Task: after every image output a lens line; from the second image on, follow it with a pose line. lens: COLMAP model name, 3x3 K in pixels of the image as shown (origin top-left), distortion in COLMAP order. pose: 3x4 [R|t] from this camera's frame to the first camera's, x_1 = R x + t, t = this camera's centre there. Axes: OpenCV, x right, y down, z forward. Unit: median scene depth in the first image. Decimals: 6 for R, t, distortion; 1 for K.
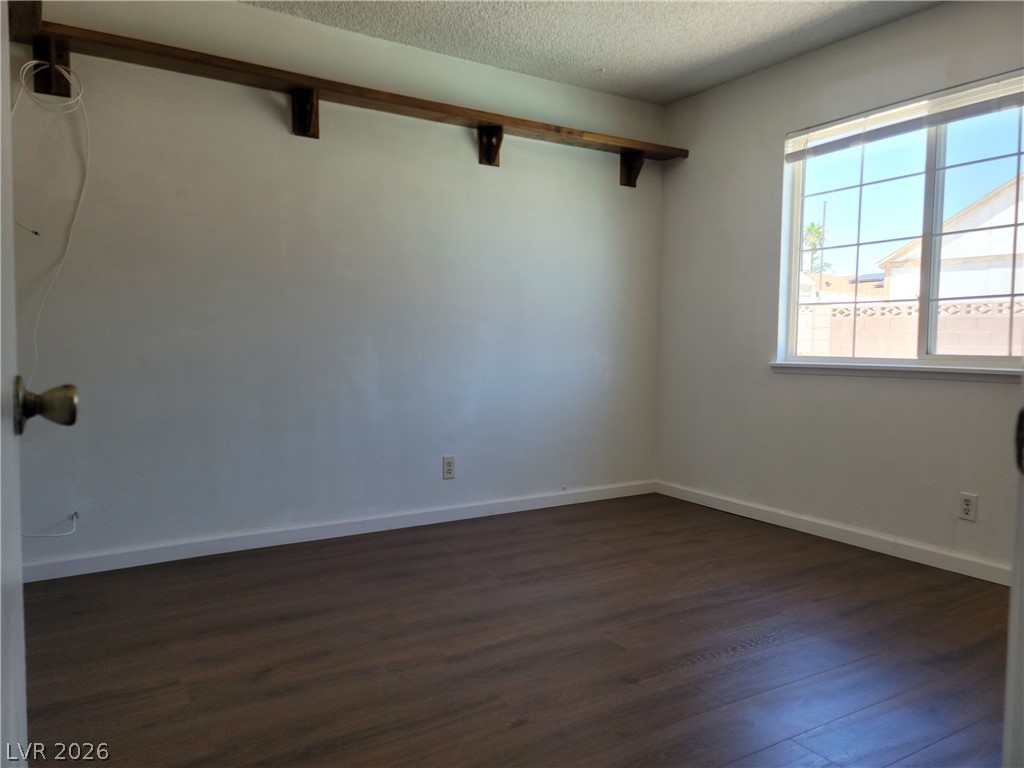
lens RADIAL K [[748.9, 0, 512.0], [0, 748.9, 384.0], [0, 0, 1]] dist [0.039345, 0.004154]
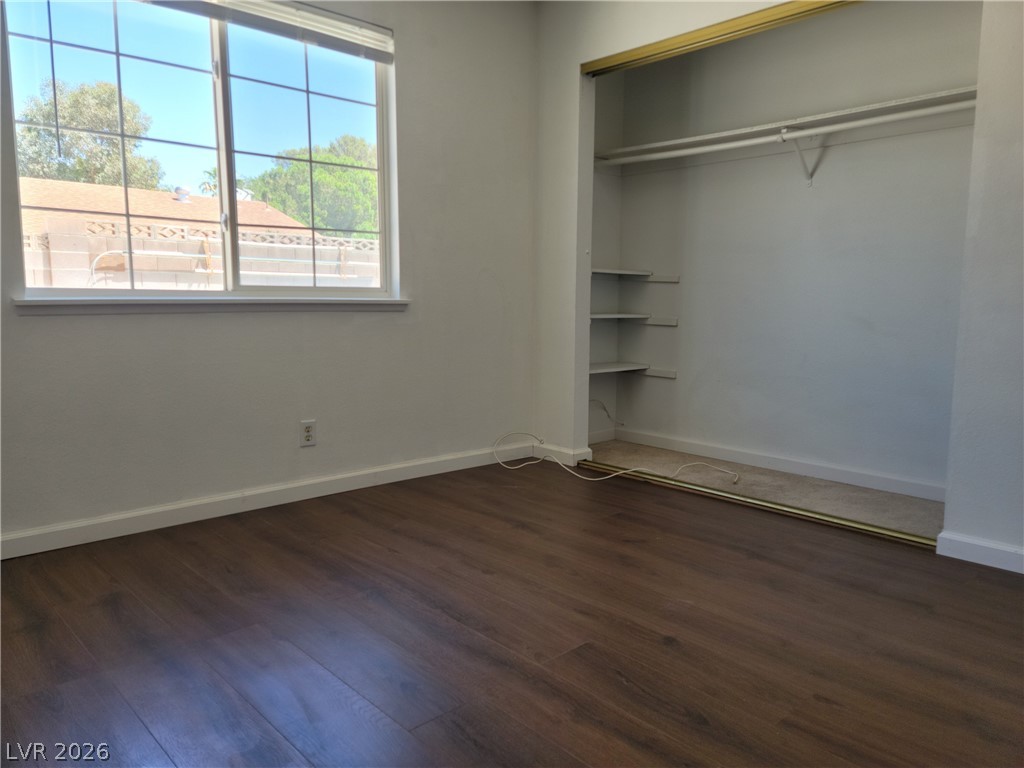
lens RADIAL K [[759.9, 0, 523.4], [0, 759.9, 384.0], [0, 0, 1]] dist [0.112064, -0.082149]
pose [[-0.196145, -0.132671, 0.971558, -0.462197], [0.044492, 0.988580, 0.143978, -0.042412], [-0.979565, 0.071467, -0.188002, 0.898617]]
